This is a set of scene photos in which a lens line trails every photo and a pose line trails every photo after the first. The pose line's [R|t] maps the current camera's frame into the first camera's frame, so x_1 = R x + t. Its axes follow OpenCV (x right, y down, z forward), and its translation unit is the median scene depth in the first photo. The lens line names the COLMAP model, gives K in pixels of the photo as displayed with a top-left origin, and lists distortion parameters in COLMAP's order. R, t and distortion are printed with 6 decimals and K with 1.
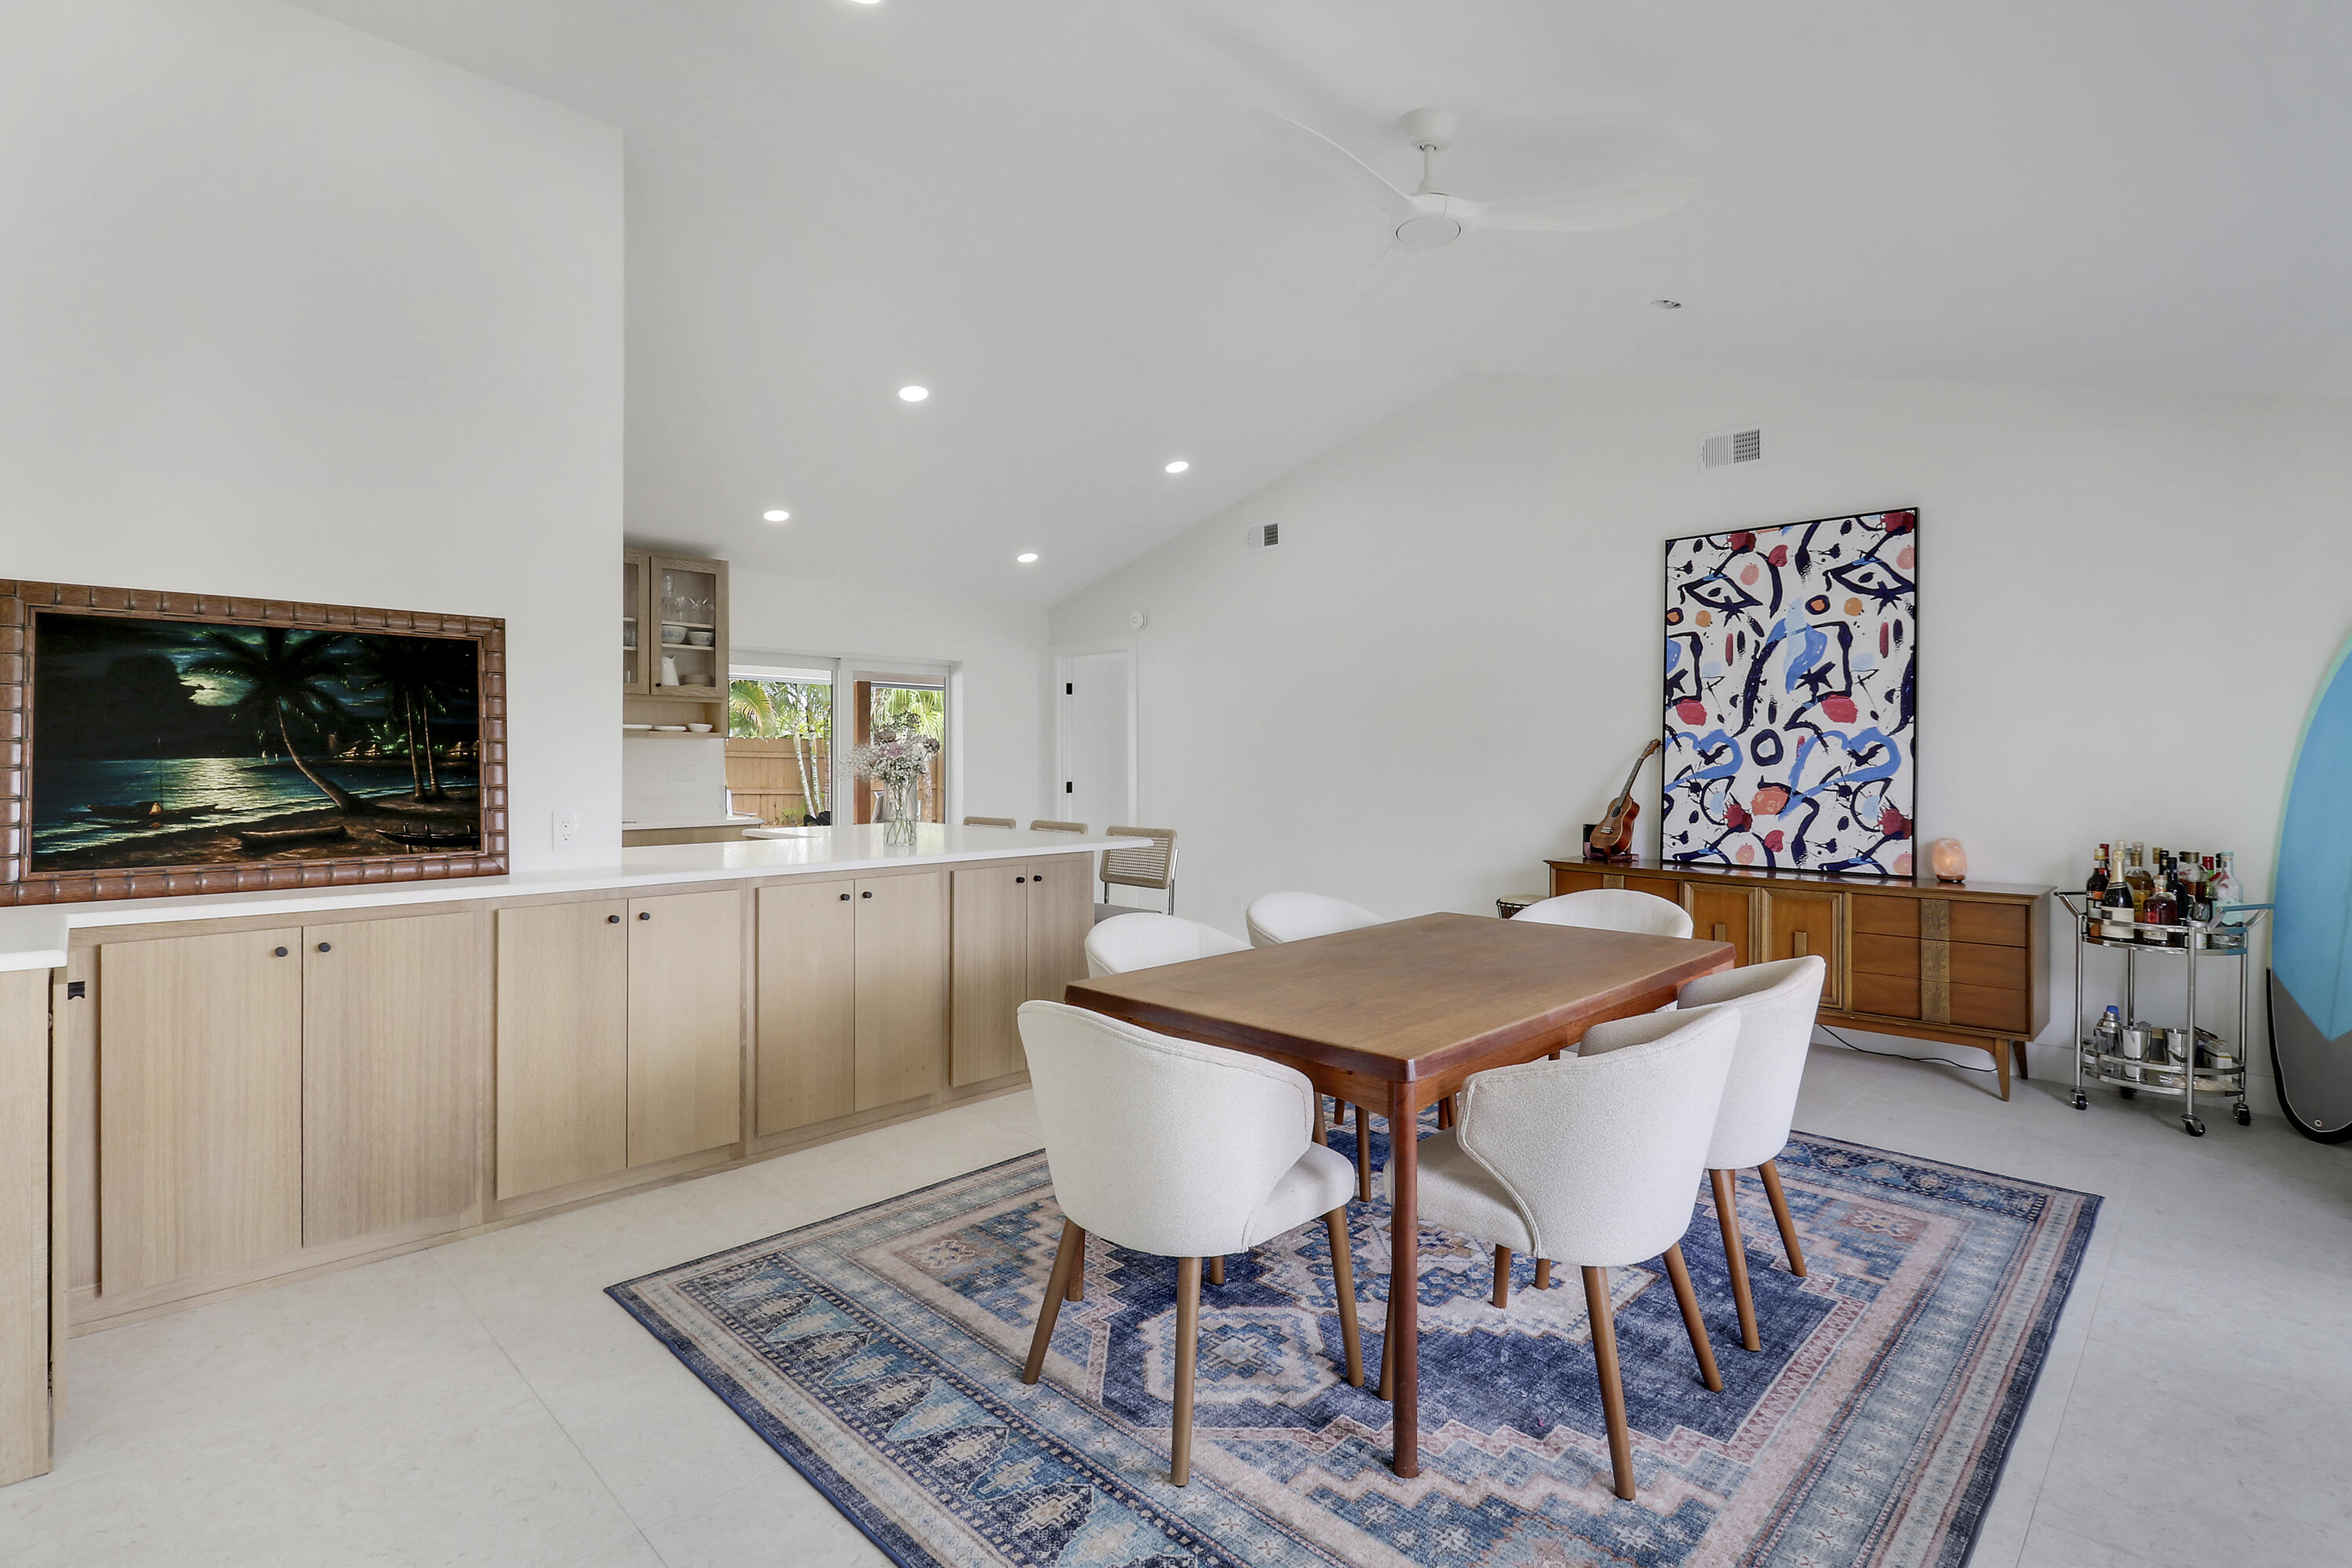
lens RADIAL K [[1102.2, 0, 1187.1], [0, 1102.2, 757.6], [0, 0, 1]] dist [0.000028, -0.015126]
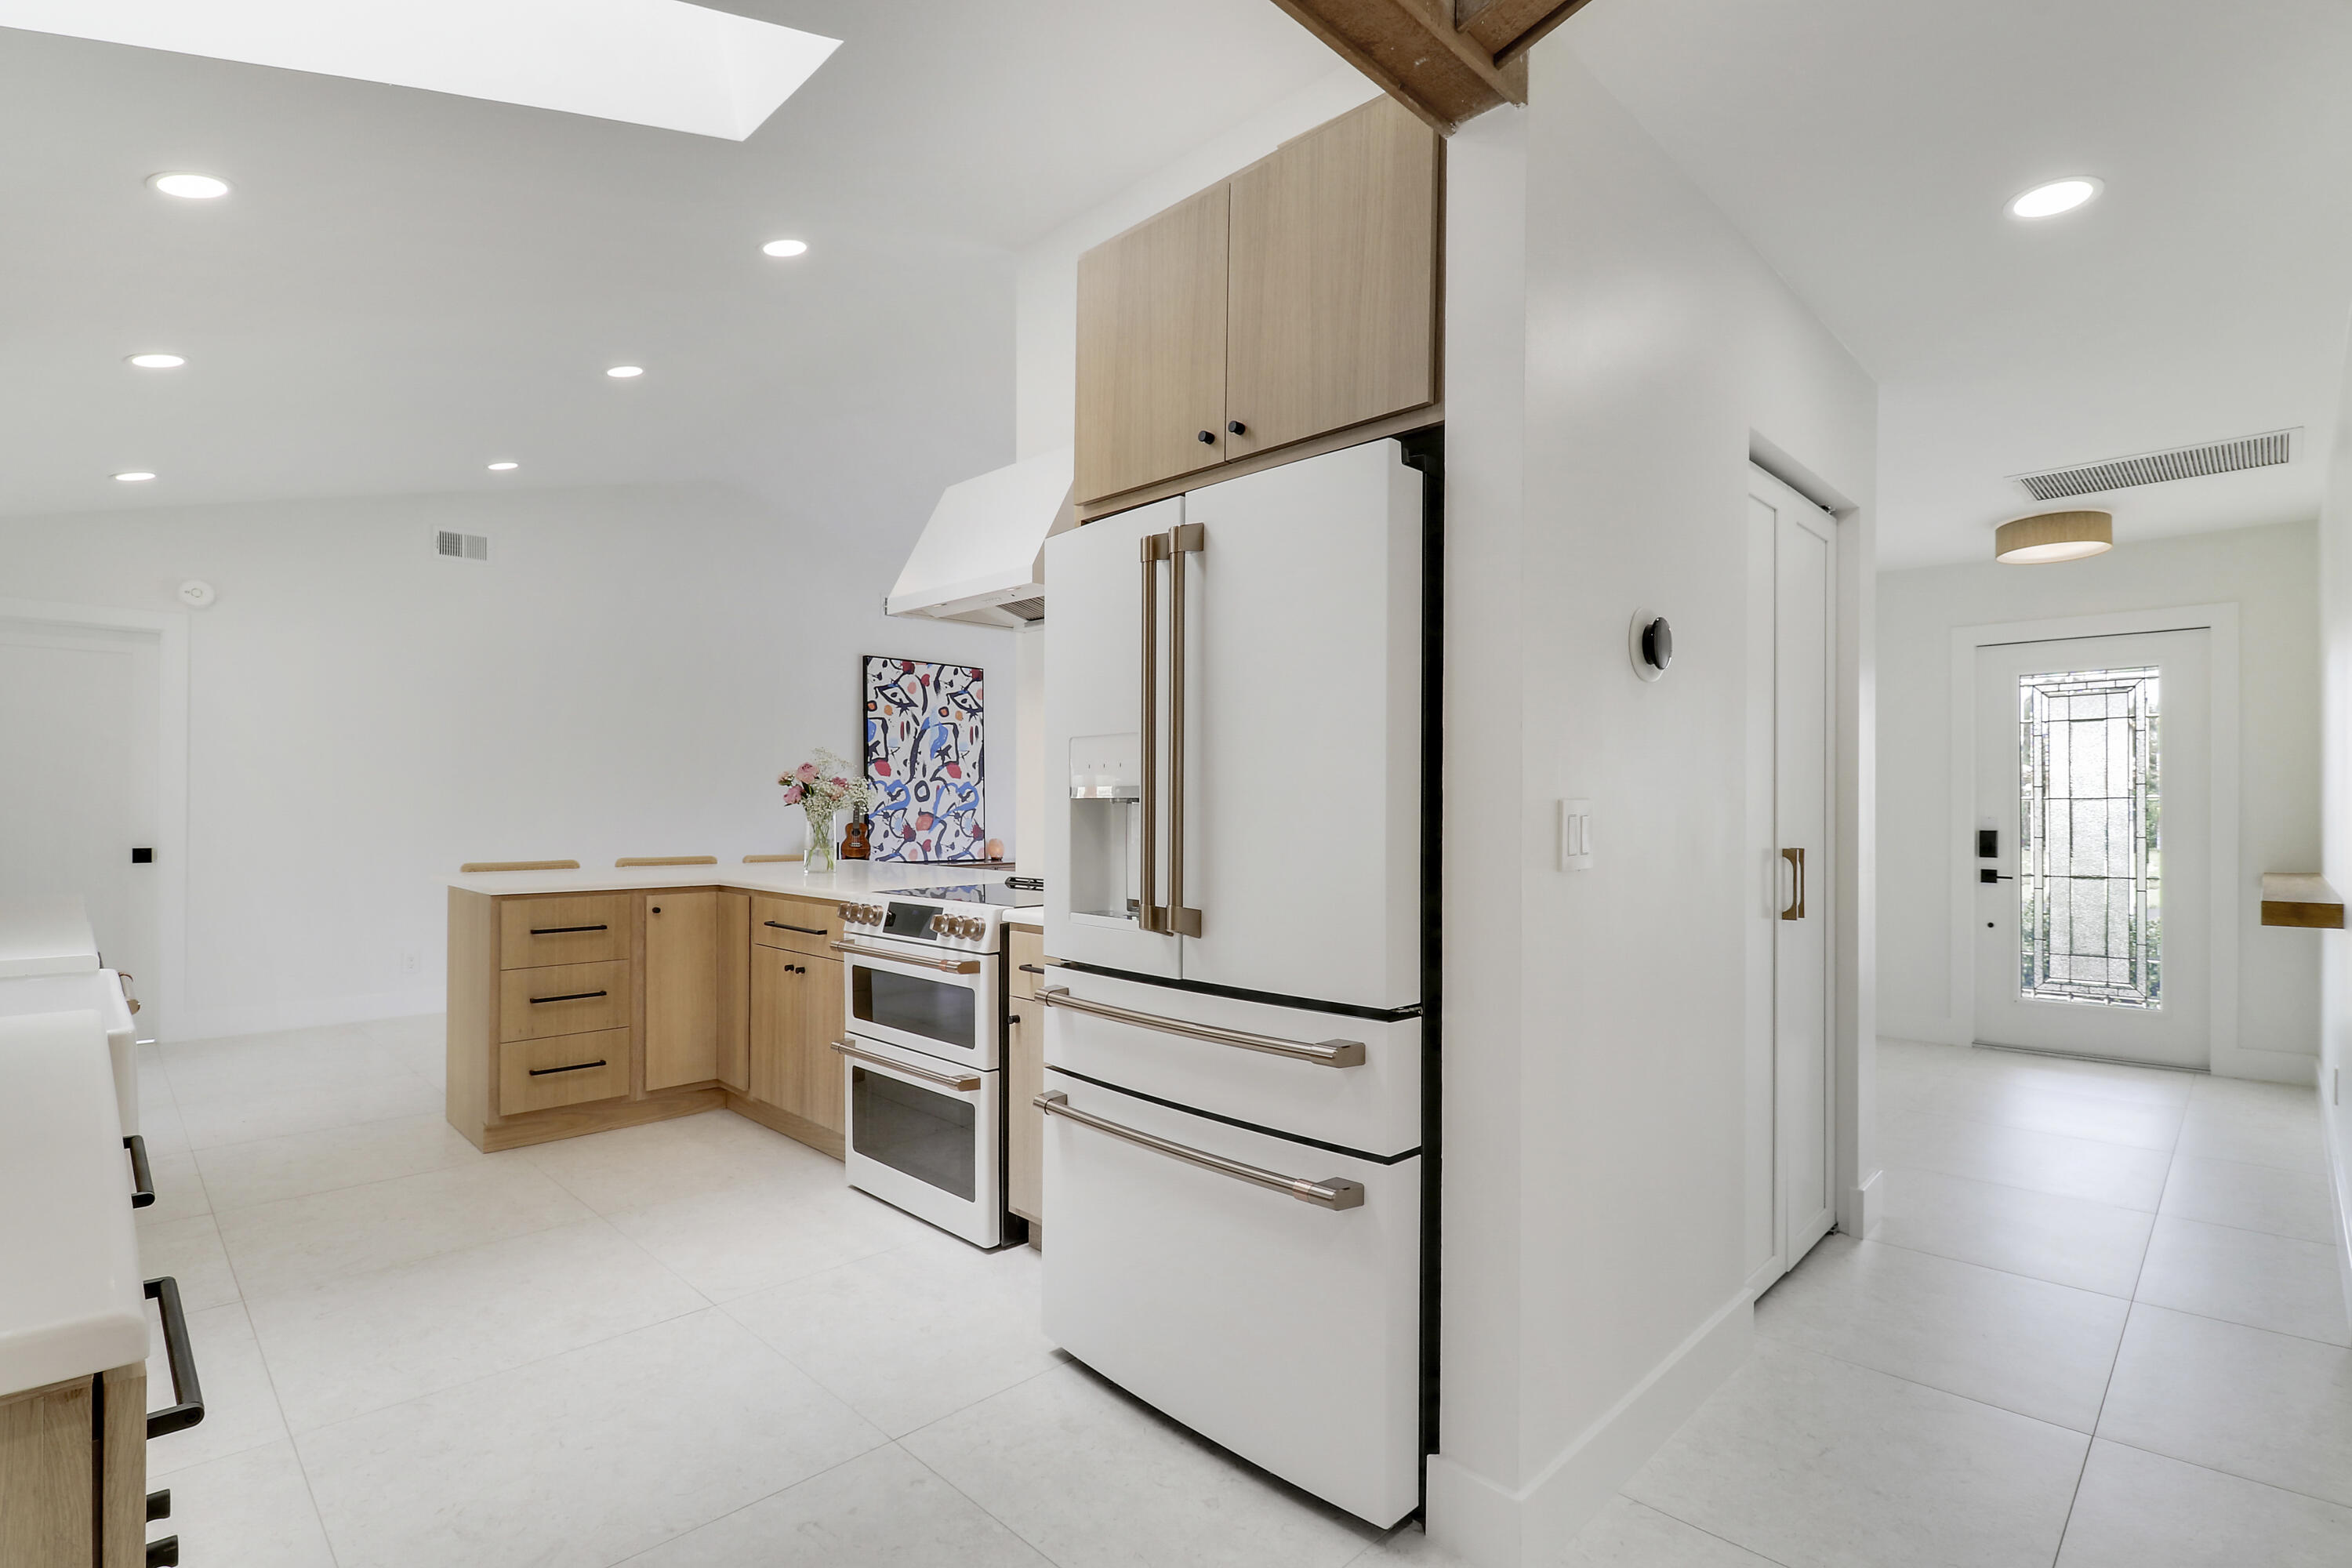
lens RADIAL K [[1058.9, 0, 1186.3], [0, 1058.9, 804.0], [0, 0, 1]] dist [-0.029377, -0.000492]
pose [[0.003268, 0.002069, 0.999993, -1.198476], [-0.005337, 0.999984, -0.002051, 0.012819], [-0.999980, -0.005330, 0.003279, 0.631710]]
